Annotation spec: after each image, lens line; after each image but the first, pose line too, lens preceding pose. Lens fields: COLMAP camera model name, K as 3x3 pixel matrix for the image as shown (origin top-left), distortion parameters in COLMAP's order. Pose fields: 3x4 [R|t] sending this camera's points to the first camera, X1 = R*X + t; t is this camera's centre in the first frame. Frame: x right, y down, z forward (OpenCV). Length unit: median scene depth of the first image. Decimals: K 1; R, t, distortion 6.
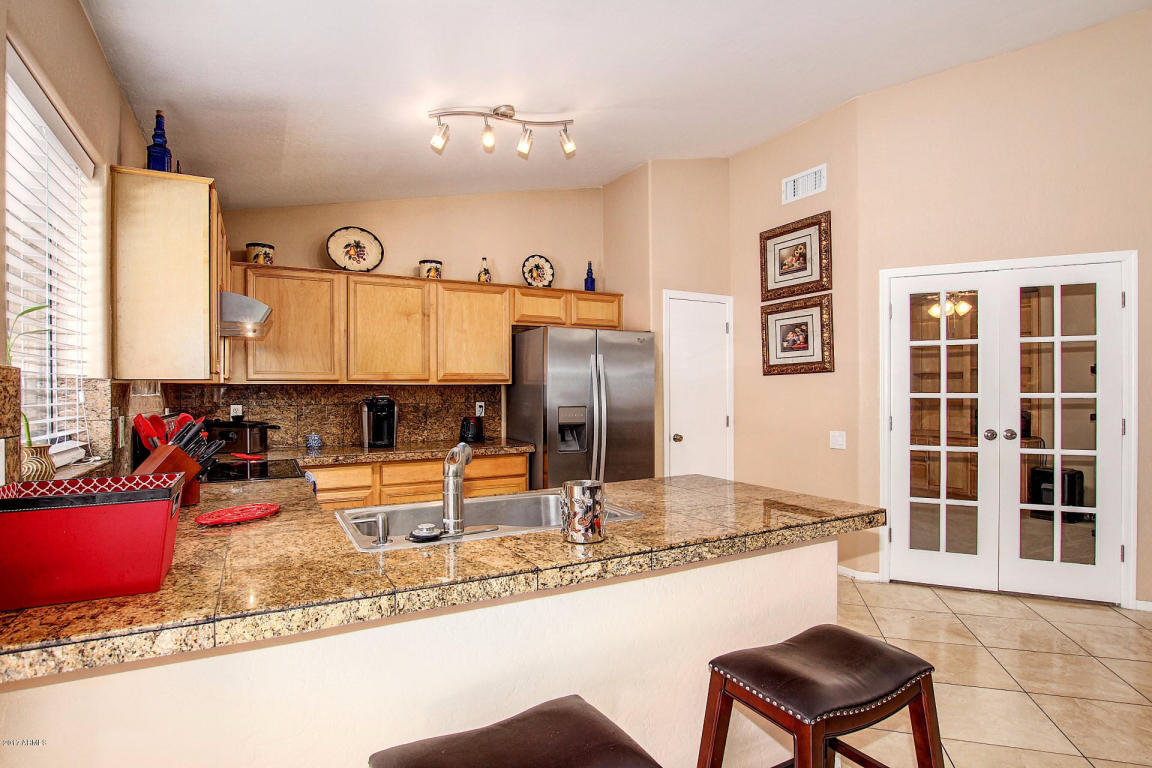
lens RADIAL K [[583.6, 0, 568.6], [0, 583.6, 389.6], [0, 0, 1]] dist [-0.033851, 0.006403]
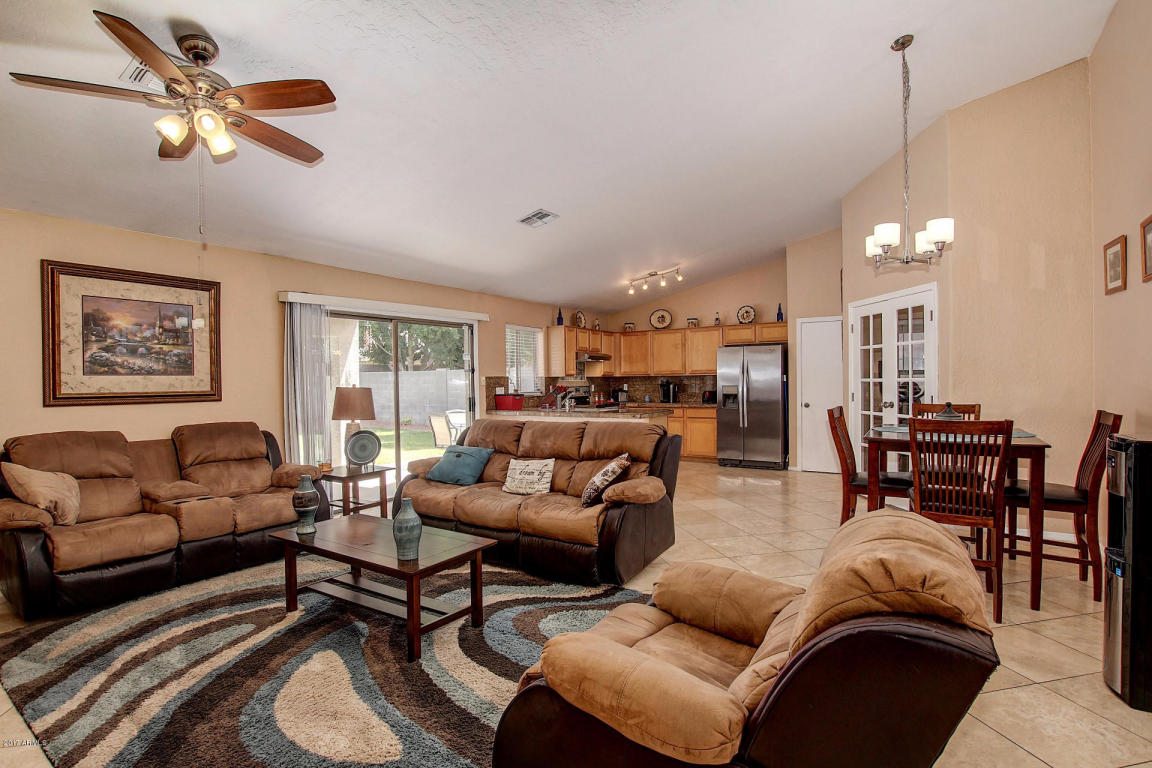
lens RADIAL K [[555.6, 0, 559.6], [0, 555.6, 384.3], [0, 0, 1]] dist [-0.033933, 0.004336]
pose [[0.467831, 0.004970, -0.883804, 1.458834], [0.009458, 0.999899, 0.010630, -0.003100], [0.883767, -0.013332, 0.467736, -0.431351]]
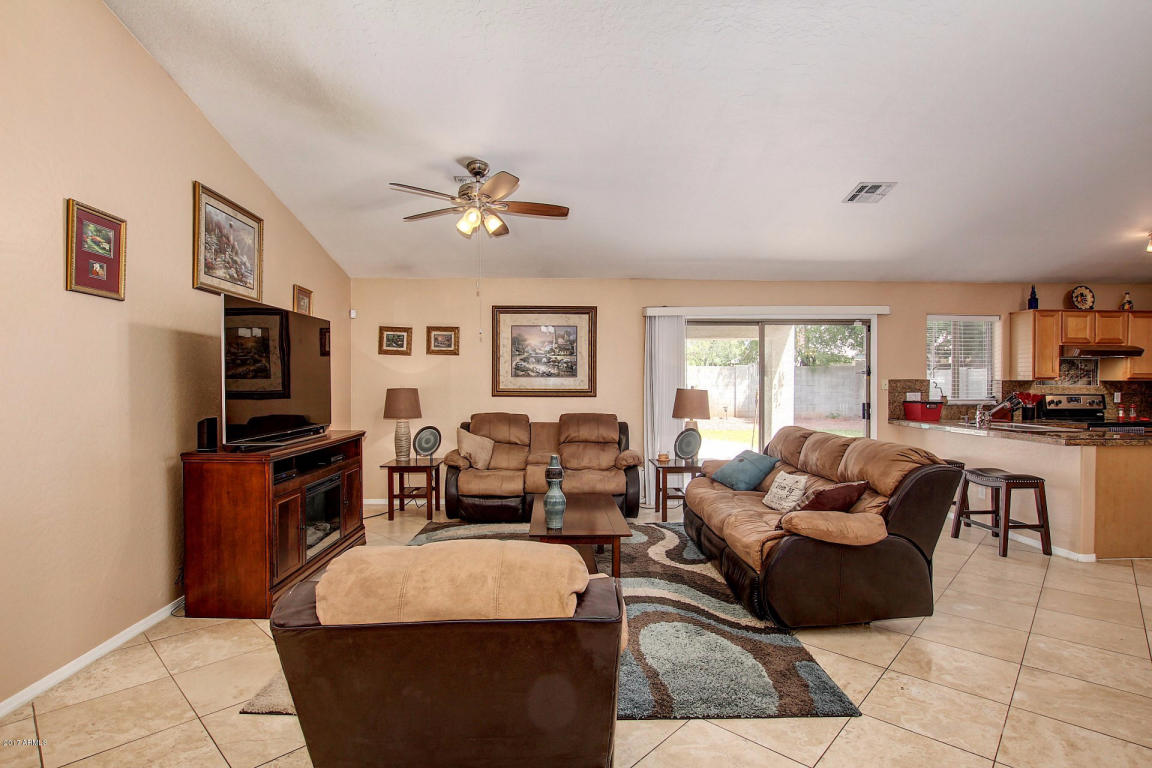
lens RADIAL K [[555.6, 0, 567.0], [0, 555.6, 393.3], [0, 0, 1]] dist [-0.033933, 0.004336]
pose [[-0.453429, 0.022242, -0.891015, 1.516239], [-0.000435, 0.999683, 0.025176, -0.010932], [0.891292, 0.011804, -0.453276, 0.091785]]
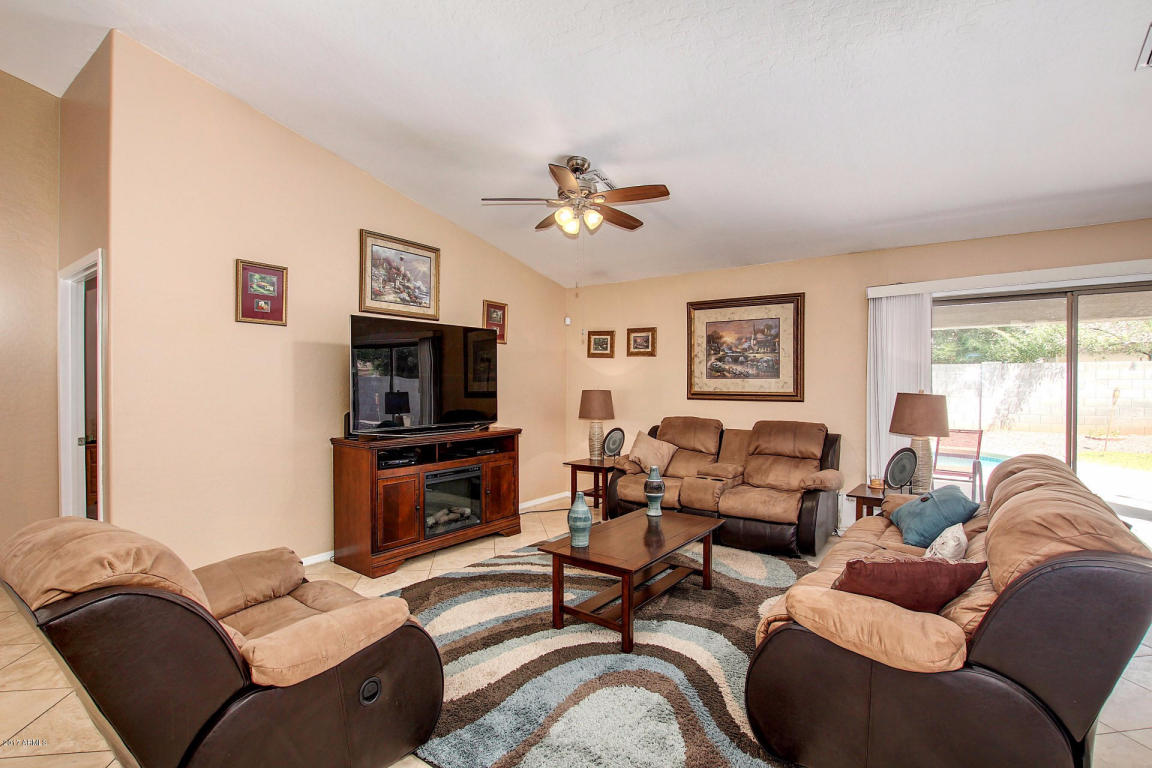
lens RADIAL K [[555.6, 0, 575.5], [0, 555.6, 385.6], [0, 0, 1]] dist [-0.033933, 0.004336]
pose [[-0.901644, 0.006247, -0.432434, 1.126875], [0.003528, 0.999969, 0.007090, -0.010269], [0.432465, 0.004867, -0.901638, 0.364933]]
